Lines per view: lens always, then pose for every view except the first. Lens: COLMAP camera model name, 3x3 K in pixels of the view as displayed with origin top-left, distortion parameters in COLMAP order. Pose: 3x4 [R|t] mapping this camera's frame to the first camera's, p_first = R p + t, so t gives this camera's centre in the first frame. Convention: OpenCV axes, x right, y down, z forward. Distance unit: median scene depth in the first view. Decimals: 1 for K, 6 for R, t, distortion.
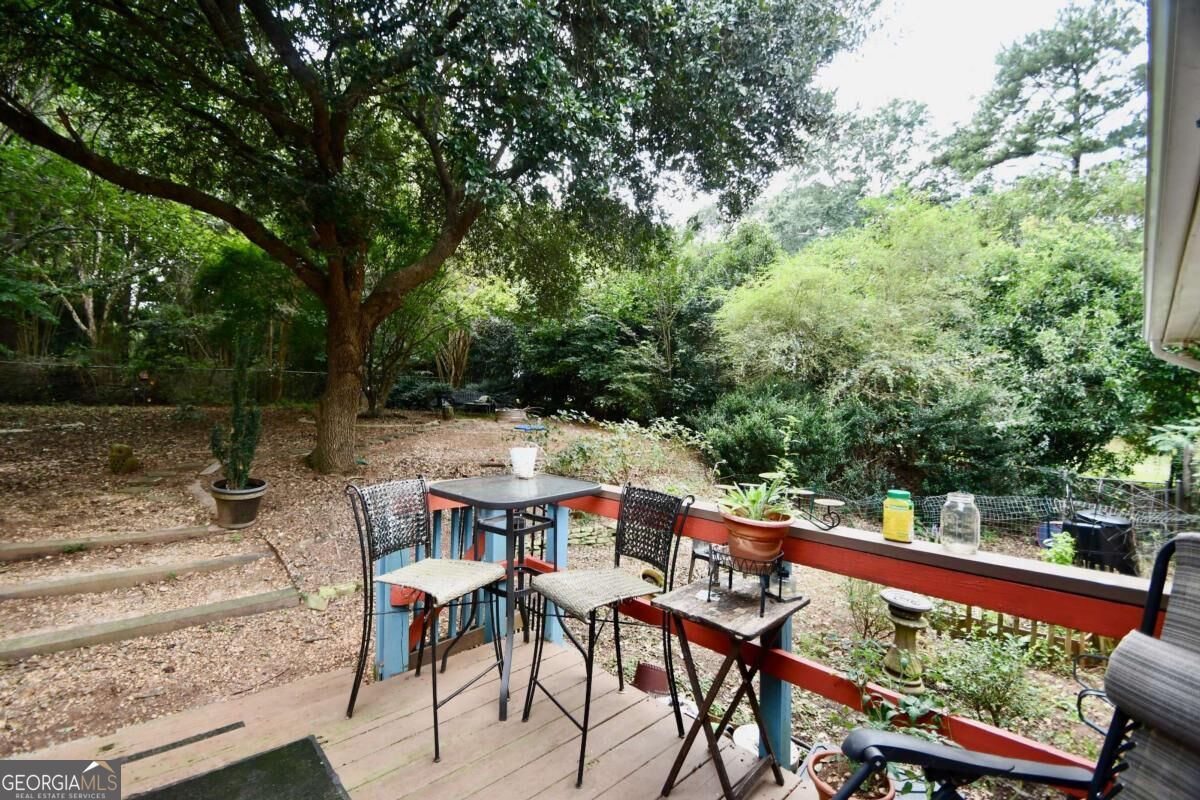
lens RADIAL K [[529.3, 0, 566.9], [0, 529.3, 399.0], [0, 0, 1]] dist [-0.002601, -0.000475]
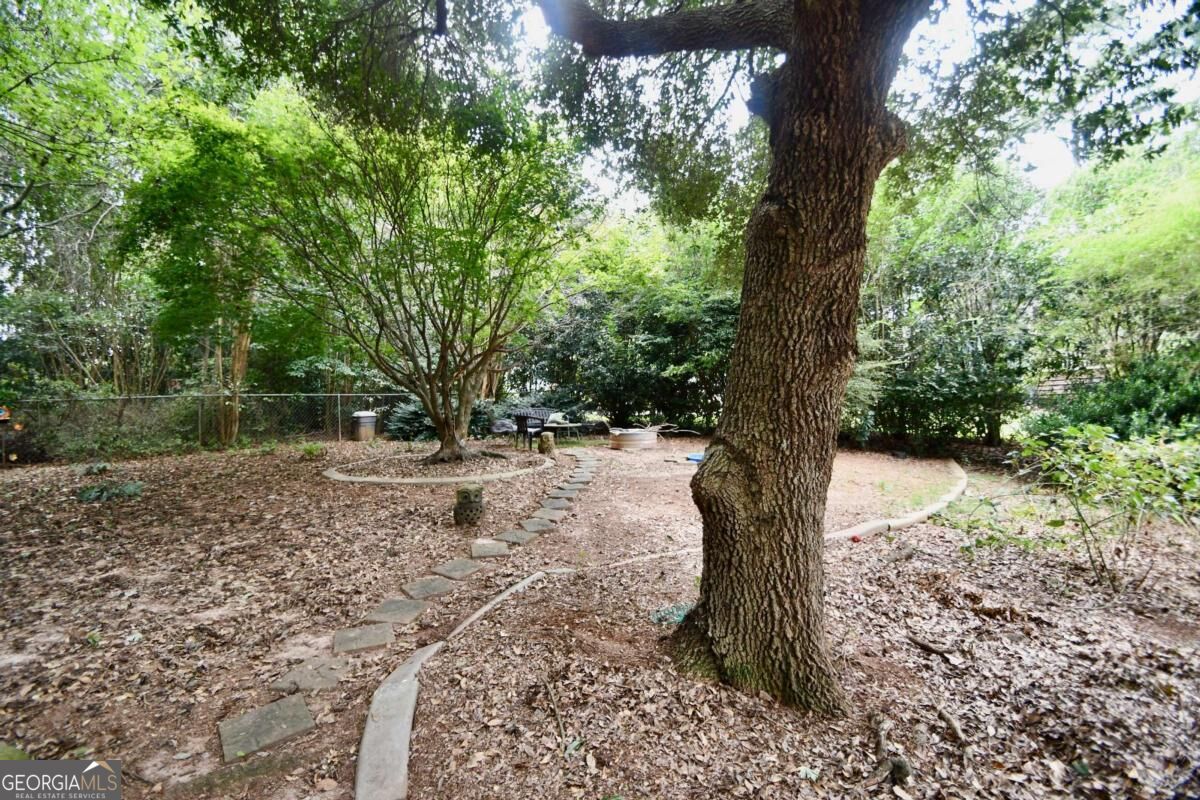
lens RADIAL K [[522.9, 0, 591.9], [0, 522.9, 401.9], [0, 0, 1]] dist [0.012971, -0.016340]
pose [[0.980445, -0.058281, 0.187964, -0.291477], [0.061483, 0.998045, -0.011244, -0.013102], [-0.186941, 0.022581, 0.982112, 0.347159]]
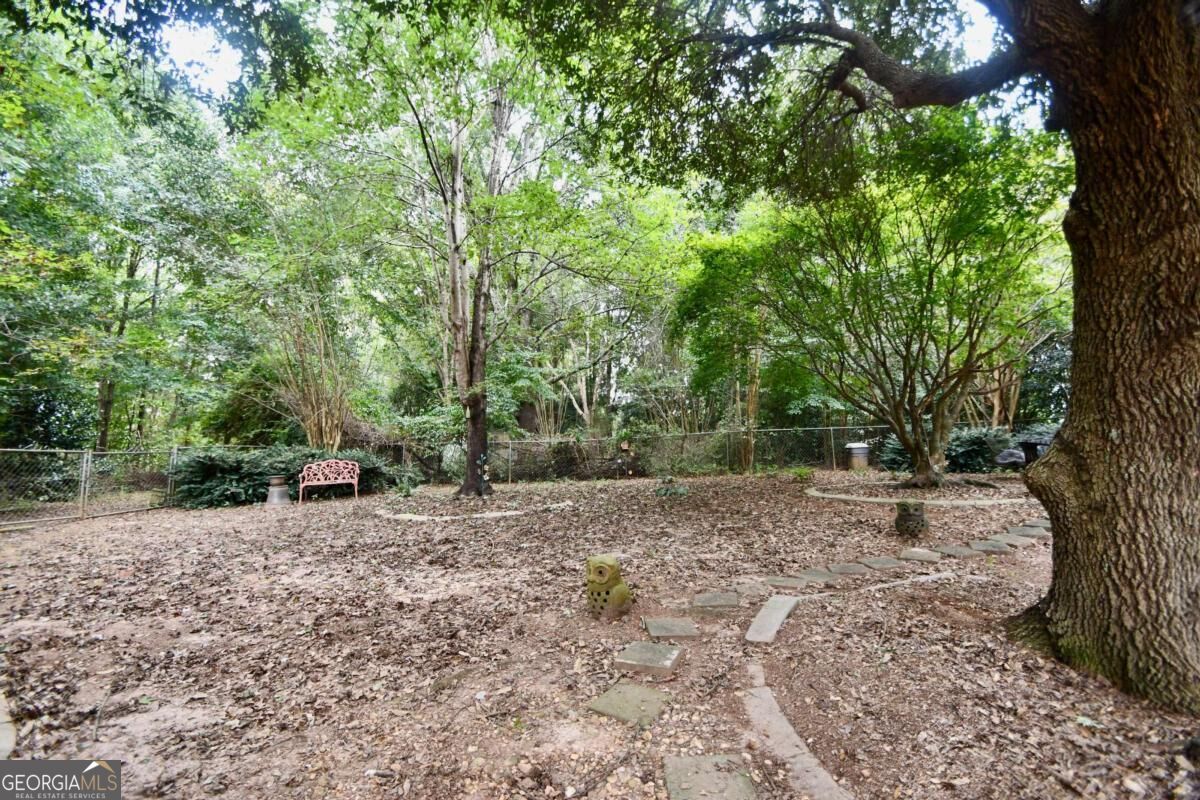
lens RADIAL K [[522.9, 0, 591.9], [0, 522.9, 401.9], [0, 0, 1]] dist [0.012971, -0.016340]
pose [[0.740564, -0.127414, -0.659796, -0.227509], [0.046746, 0.989249, -0.138567, 0.003813], [0.670358, 0.071774, 0.738559, 0.277941]]
